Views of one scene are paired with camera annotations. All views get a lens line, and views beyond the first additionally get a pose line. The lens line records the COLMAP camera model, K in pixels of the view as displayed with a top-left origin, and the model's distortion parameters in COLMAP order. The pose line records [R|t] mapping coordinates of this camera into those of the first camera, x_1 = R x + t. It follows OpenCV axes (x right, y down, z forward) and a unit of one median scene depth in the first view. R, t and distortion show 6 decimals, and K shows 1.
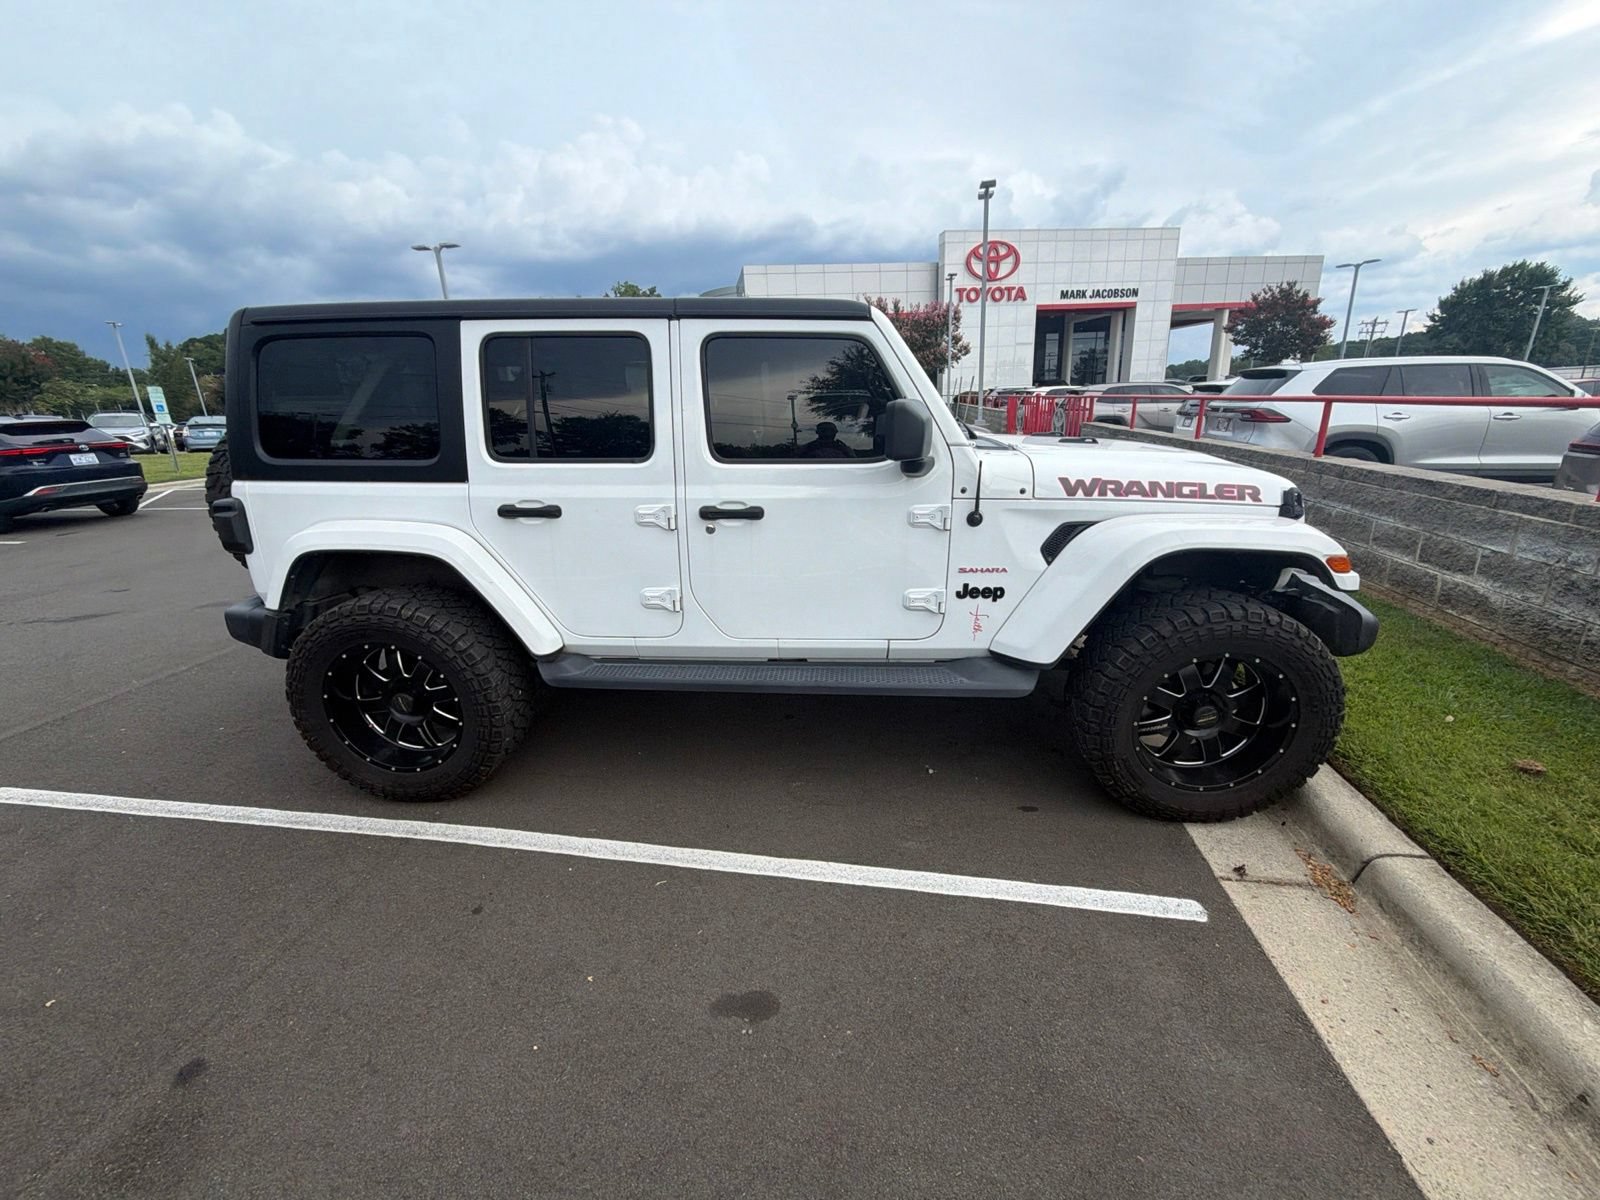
lens RADIAL K [[632.9, 0, 792.6], [0, 632.9, 609.0], [0, 0, 1]] dist [0.000560, -0.000391]
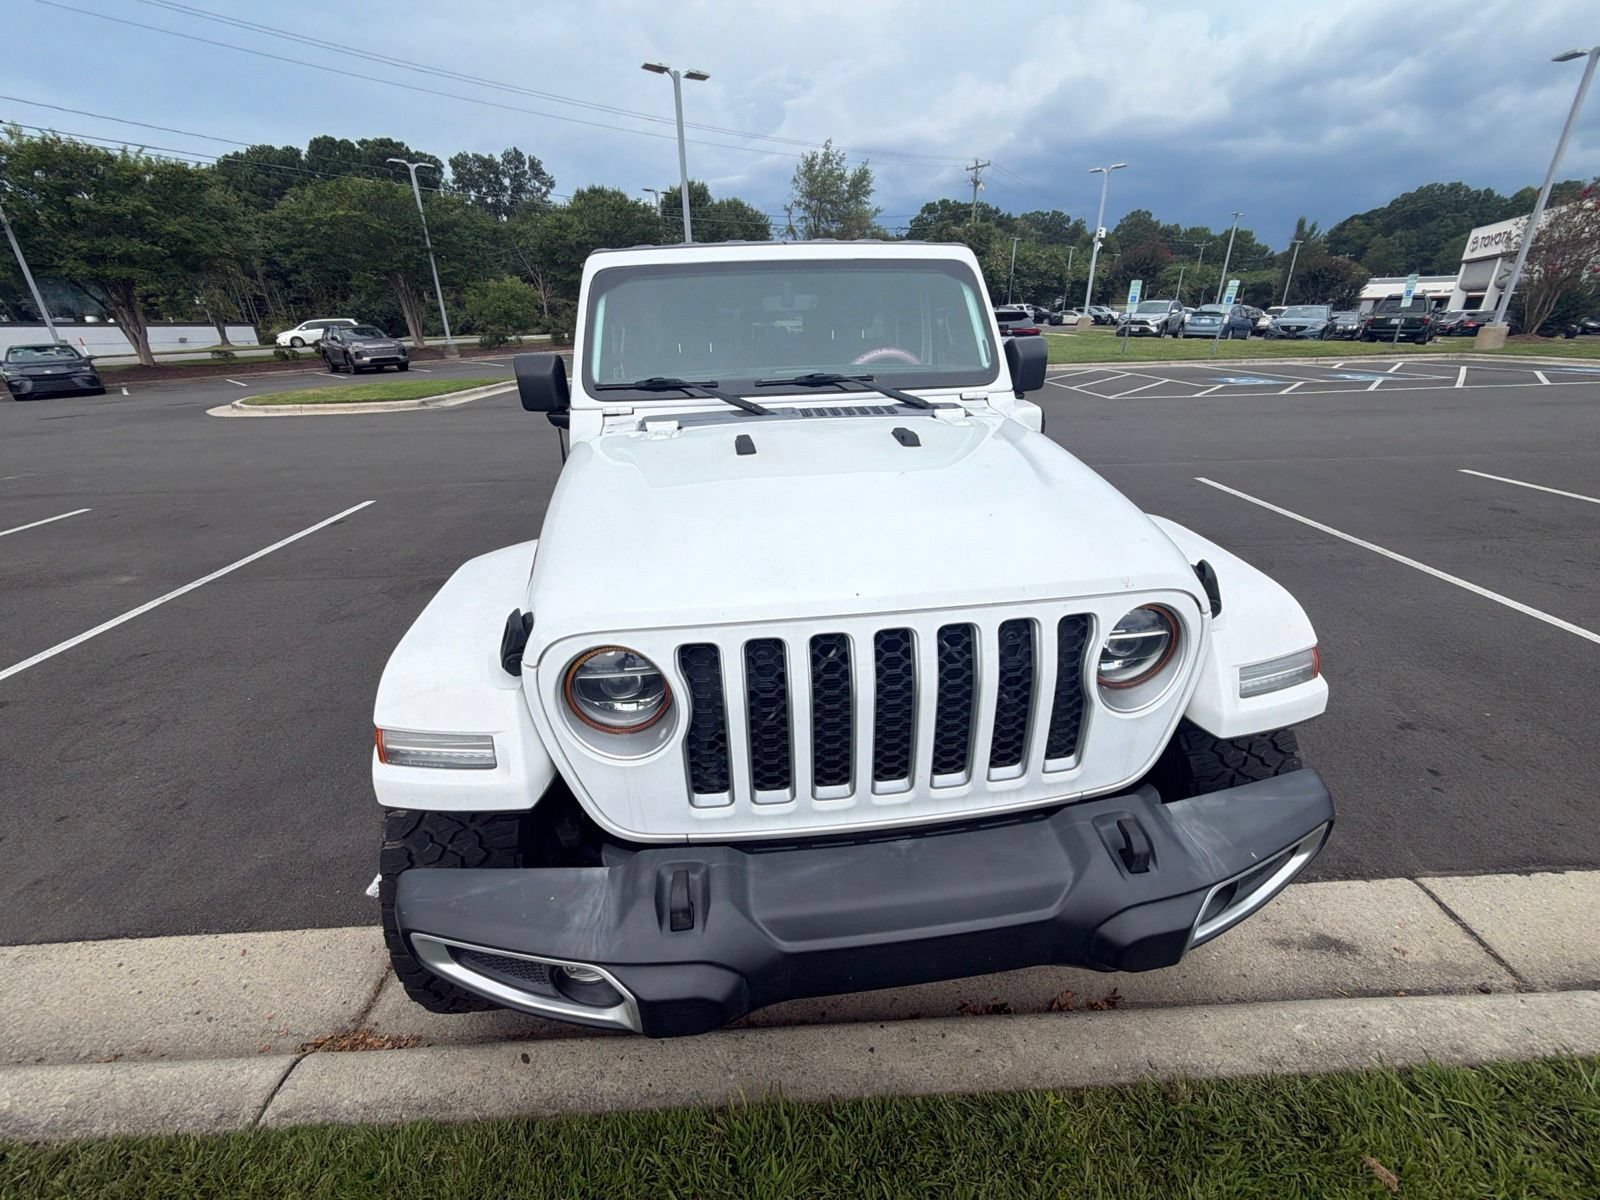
lens RADIAL K [[630.9, 0, 797.9], [0, 630.9, 604.2], [0, 0, 1]] dist [0.000443, -0.000401]
pose [[0.192444, 0.435065, -0.879593, 1.219203], [-0.293664, 0.880803, 0.371414, -0.424774], [0.936337, 0.186828, 0.297268, 1.031415]]
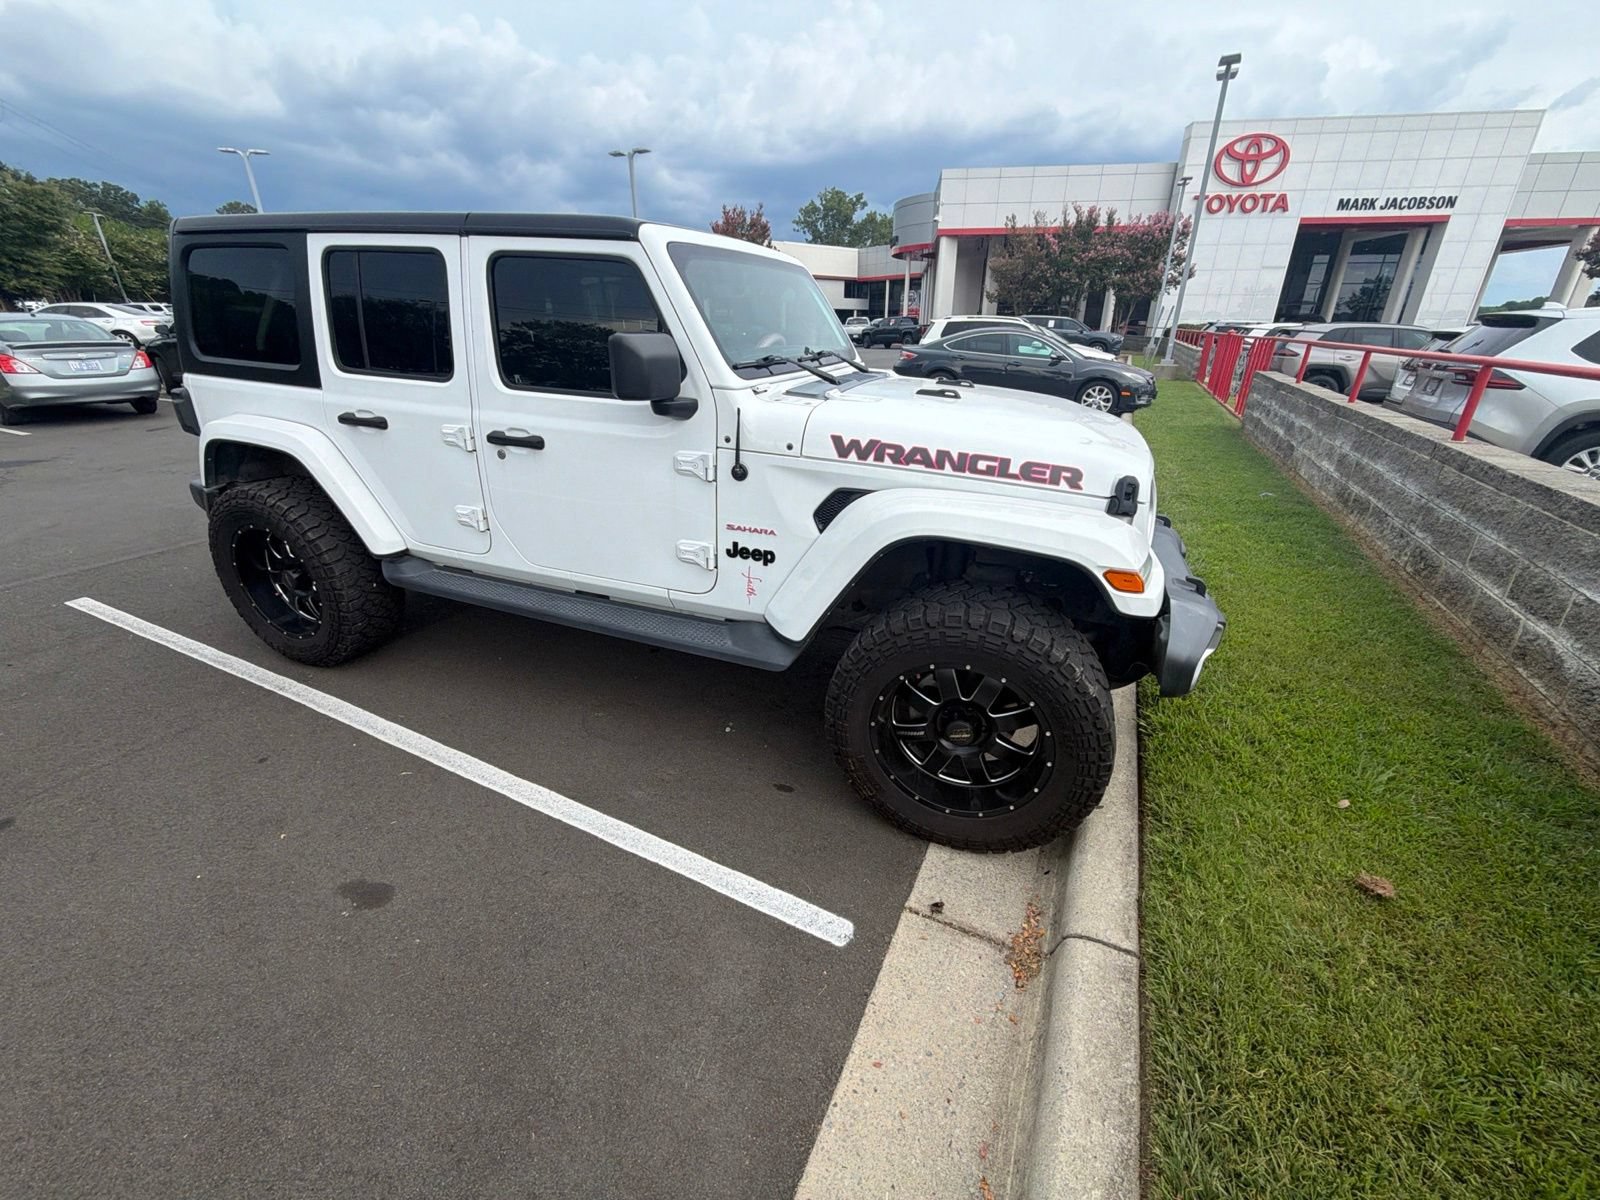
lens RADIAL K [[633.7, 0, 794.4], [0, 633.7, 605.2], [0, 0, 1]] dist [0.000580, -0.000524]
pose [[0.956942, 0.158754, -0.243021, 0.596045], [-0.132161, 0.983670, 0.122178, -0.073583], [0.258449, -0.084800, 0.962296, 0.121003]]
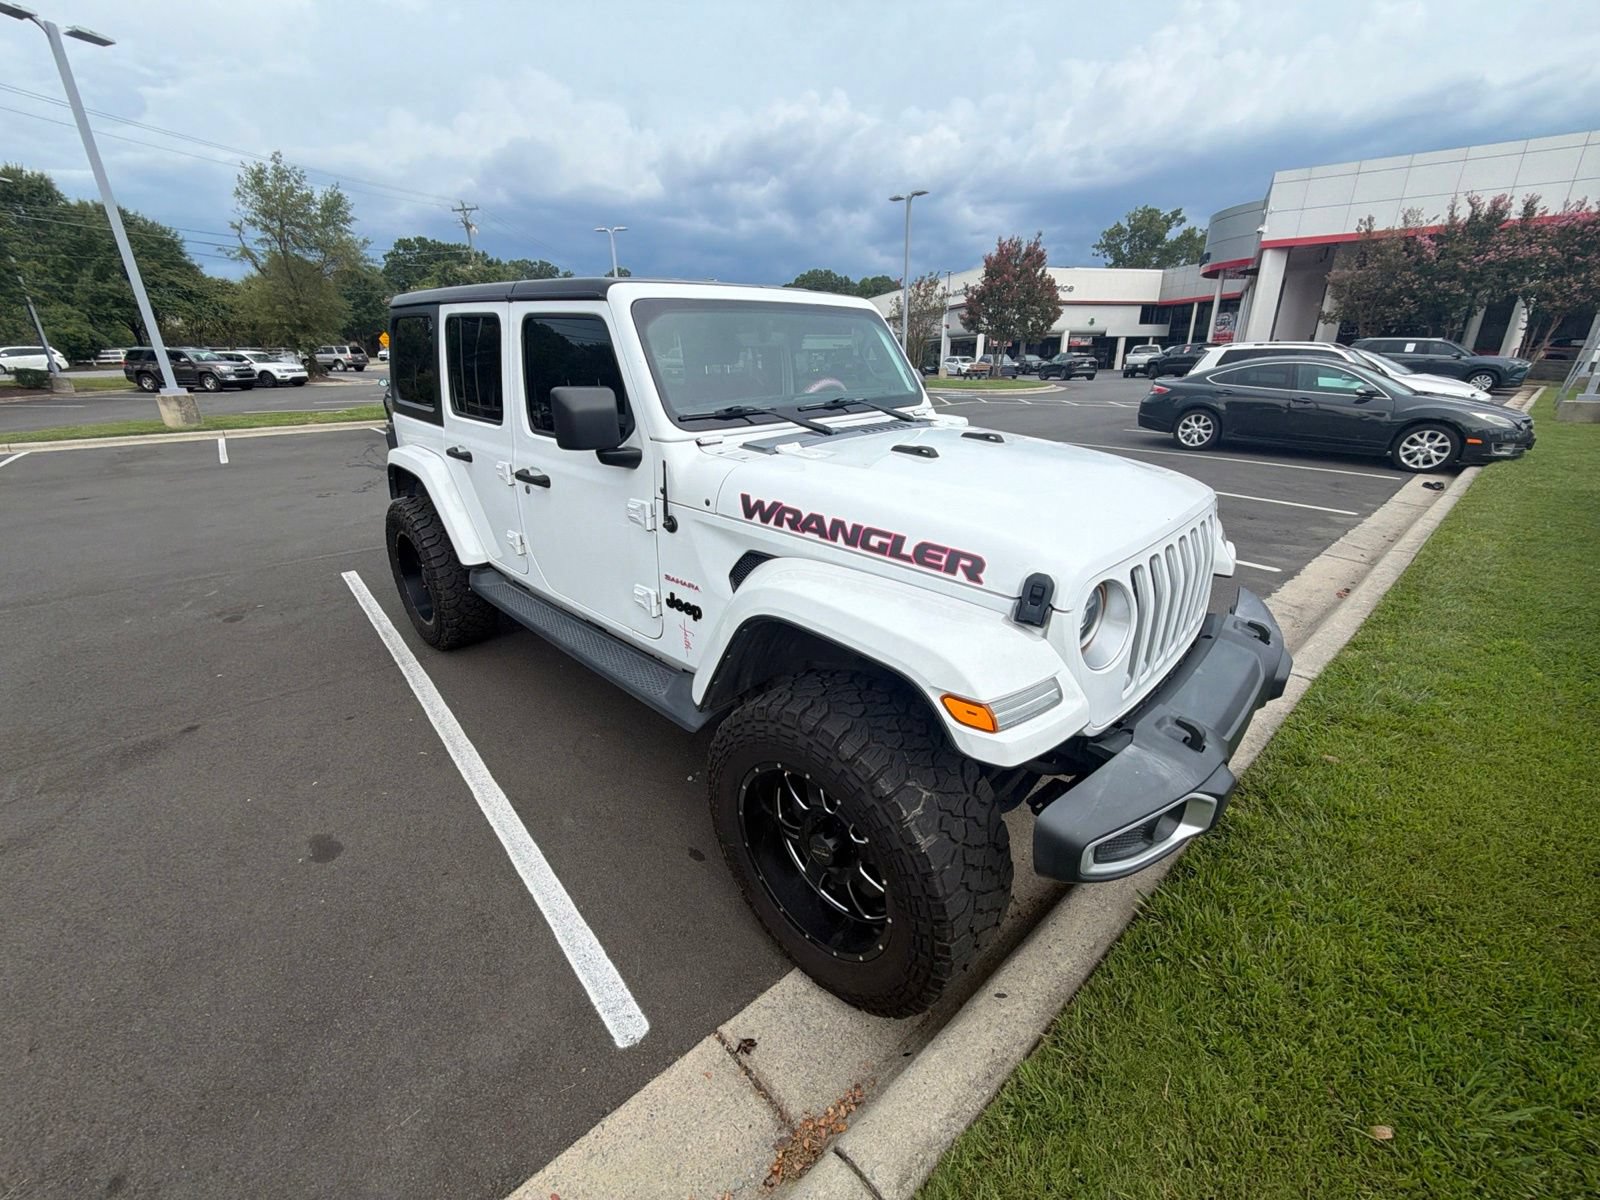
lens RADIAL K [[631.2, 0, 795.5], [0, 631.2, 604.9], [0, 0, 1]] dist [0.000355, -0.000334]
pose [[0.767130, 0.263001, -0.585101, 0.945907], [-0.216980, 0.964714, 0.149153, -0.197188], [0.603682, 0.012535, 0.797127, 0.381853]]
